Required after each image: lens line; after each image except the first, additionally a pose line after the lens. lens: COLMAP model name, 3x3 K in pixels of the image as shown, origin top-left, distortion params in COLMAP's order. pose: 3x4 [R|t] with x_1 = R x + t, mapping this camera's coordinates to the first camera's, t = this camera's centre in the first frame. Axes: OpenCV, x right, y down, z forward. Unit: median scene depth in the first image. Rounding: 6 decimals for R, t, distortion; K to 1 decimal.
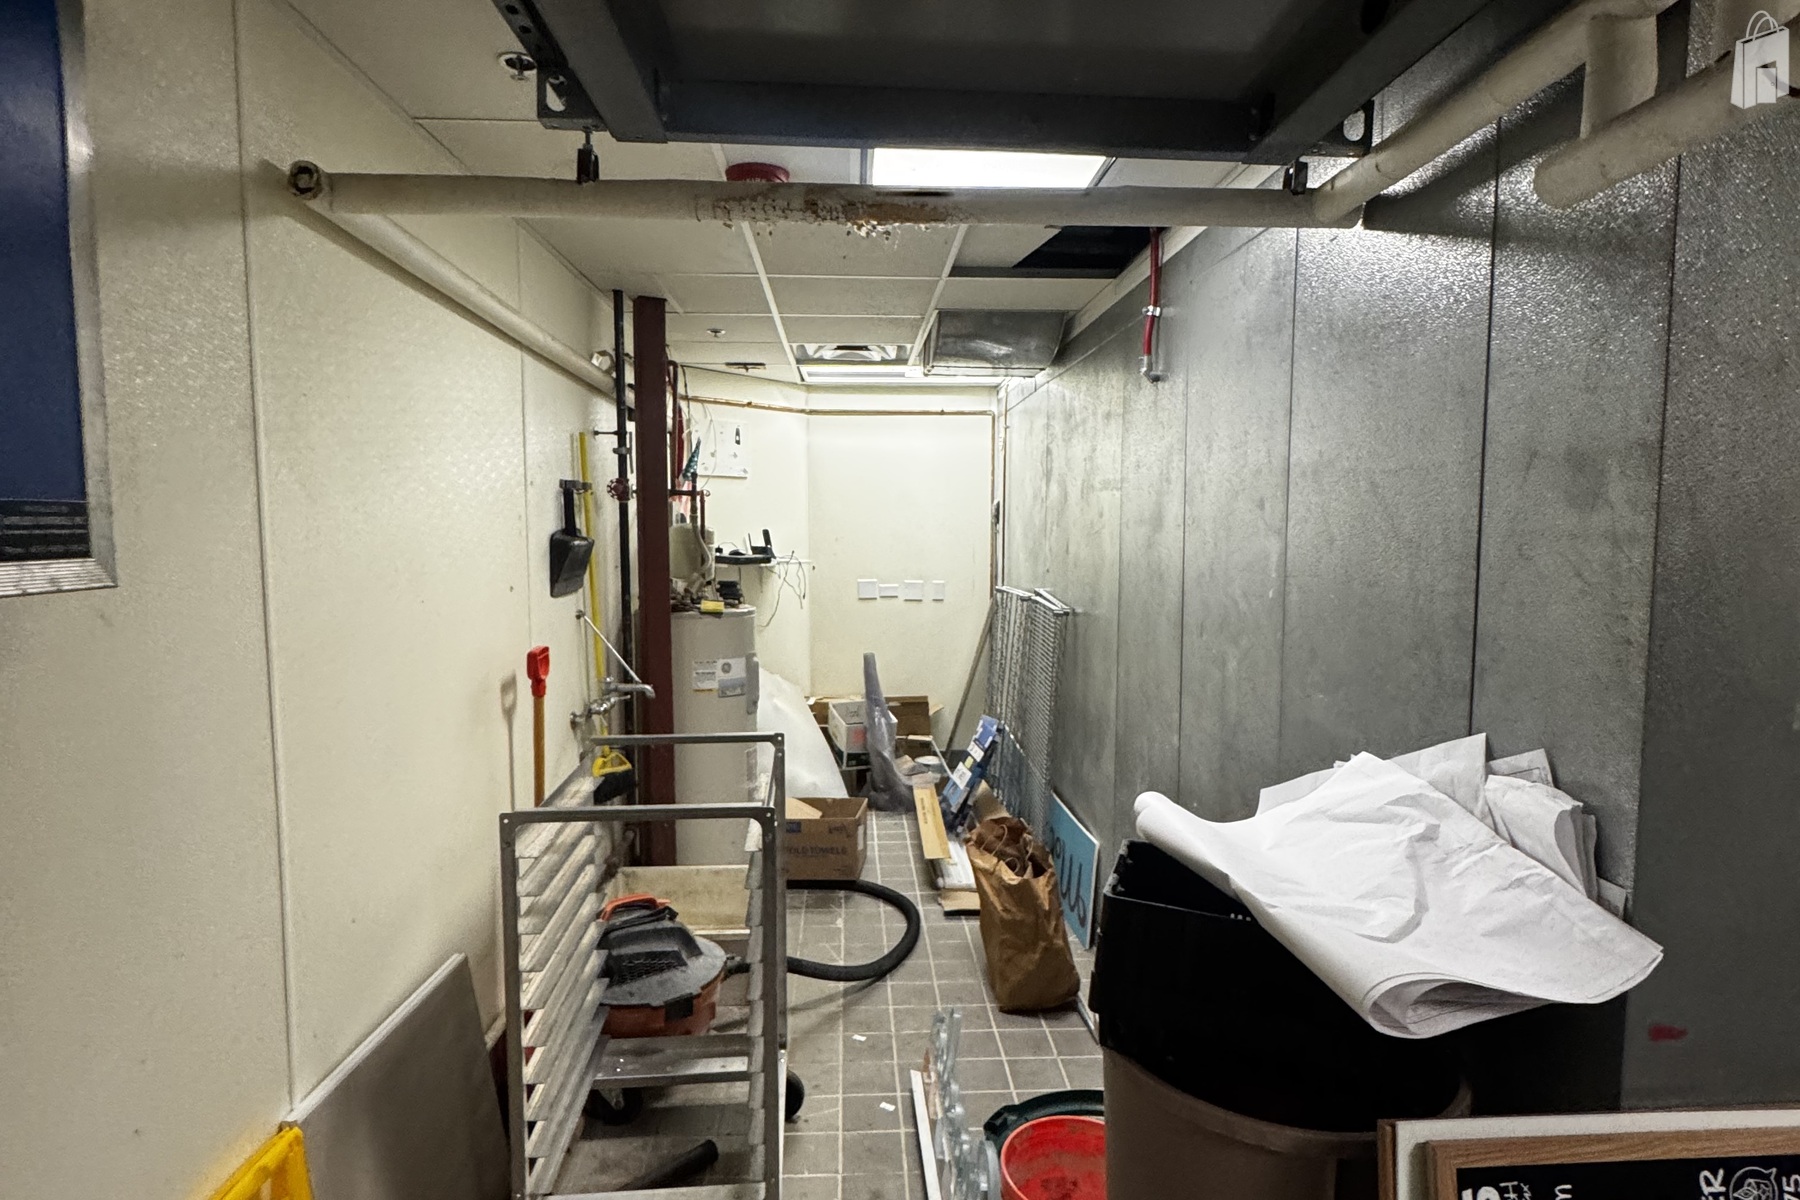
lens RADIAL K [[958.9, 0, 898.6], [0, 958.9, 603.4], [0, 0, 1]] dist [-0.000500, 0.001440]
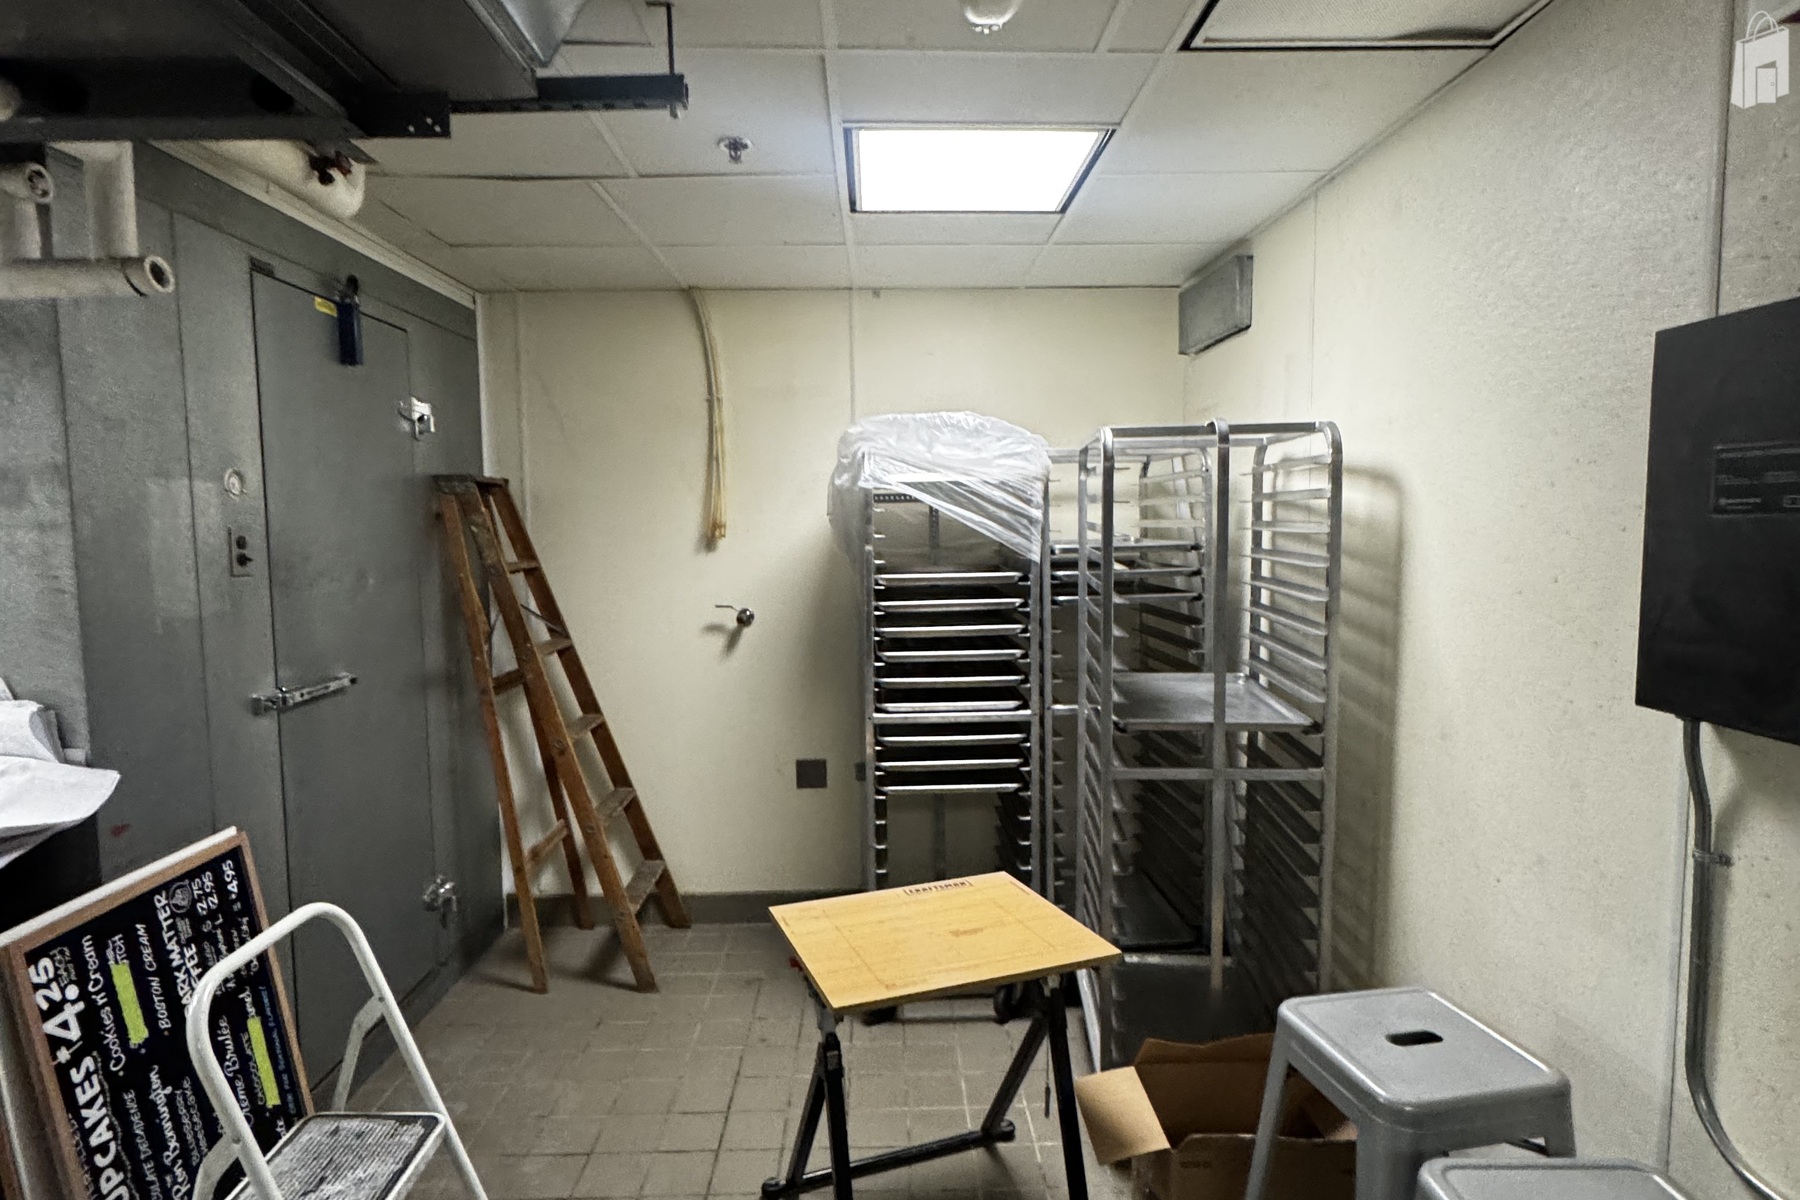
lens RADIAL K [[958.9, 0, 899.5], [0, 958.9, 596.5], [0, 0, 1]] dist [-0.000500, 0.001440]
pose [[0.036023, -0.083292, 0.995874, -0.750964], [0.093874, 0.992396, 0.079605, 0.051537], [-0.994932, 0.090619, 0.043568, -0.428471]]
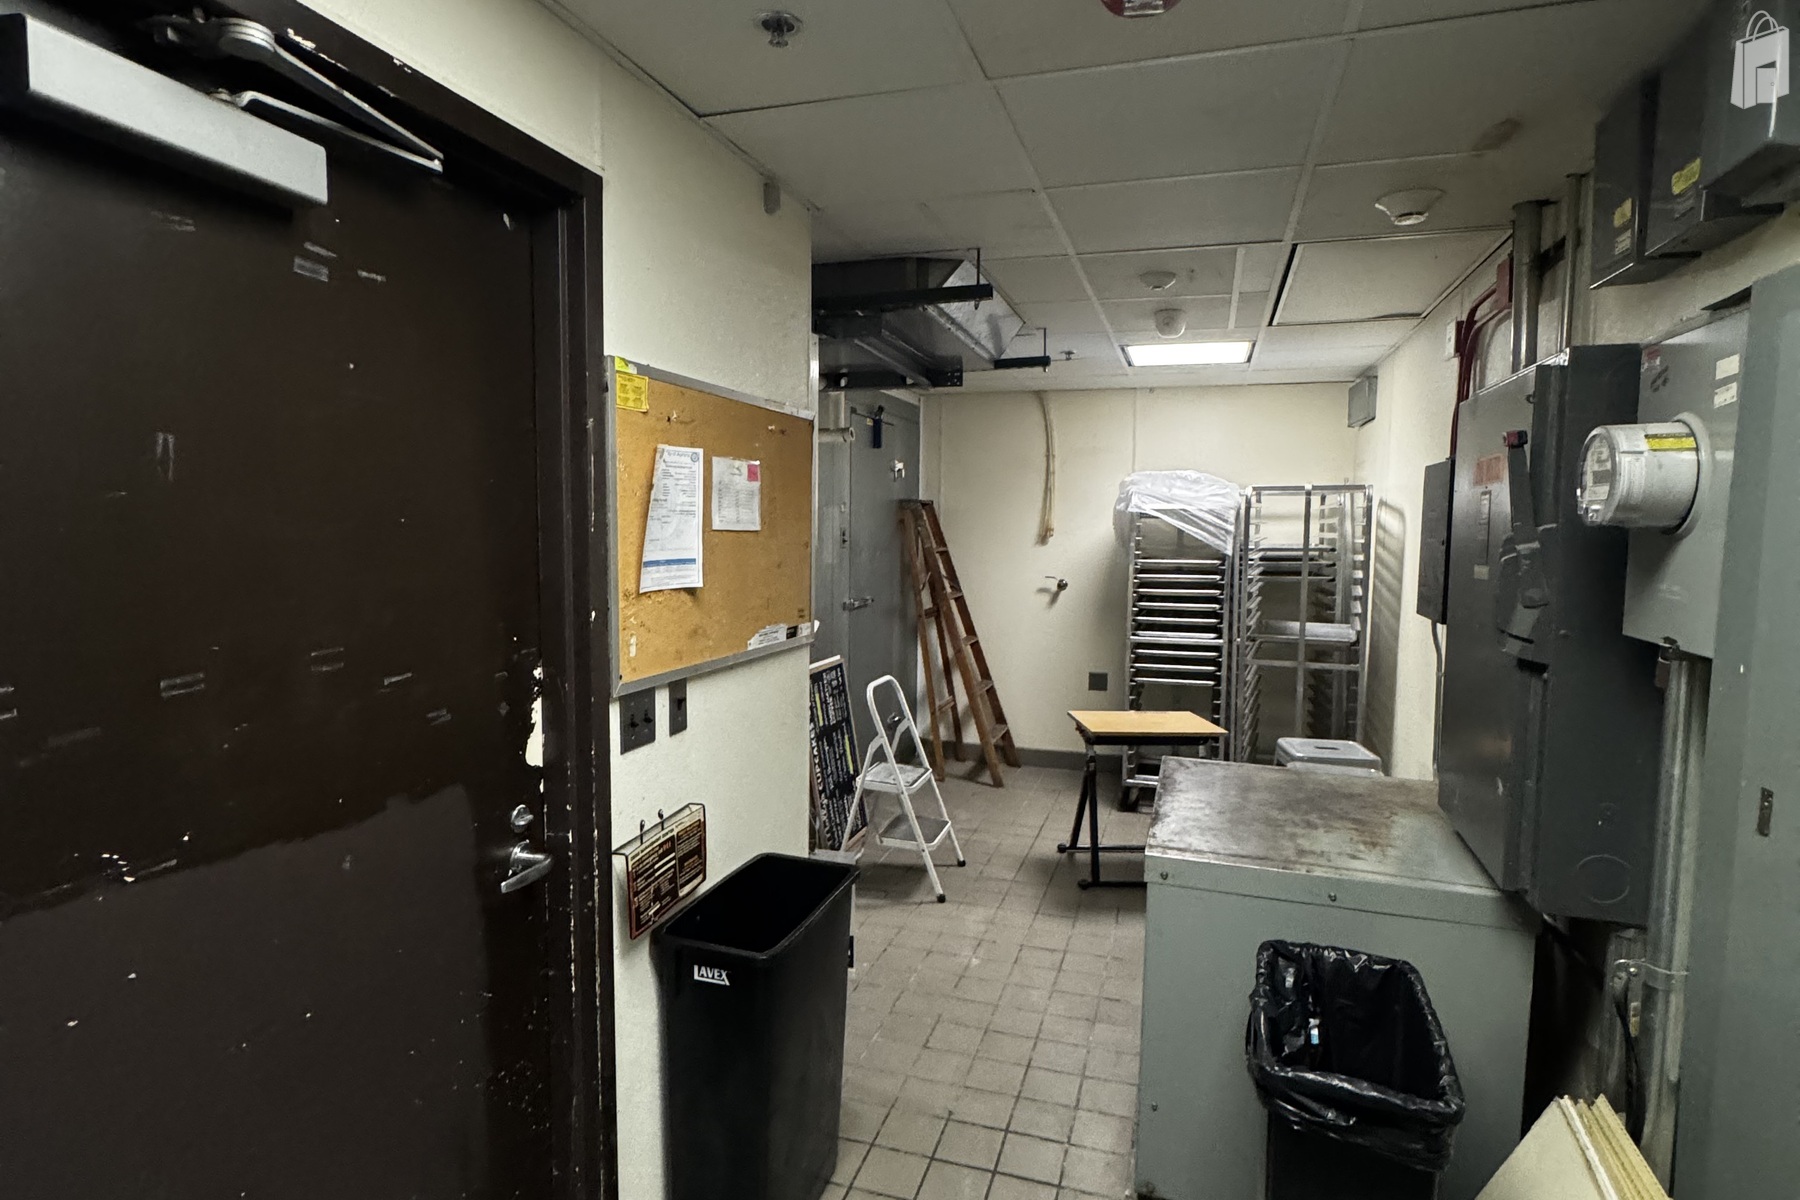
lens RADIAL K [[958.9, 0, 901.6], [0, 958.9, 597.3], [0, 0, 1]] dist [-0.000500, 0.001440]
pose [[0.355903, -0.075695, 0.931452, -2.849452], [0.068717, 0.996136, 0.054695, 0.043152], [-0.931993, 0.044540, 0.359729, -0.846535]]
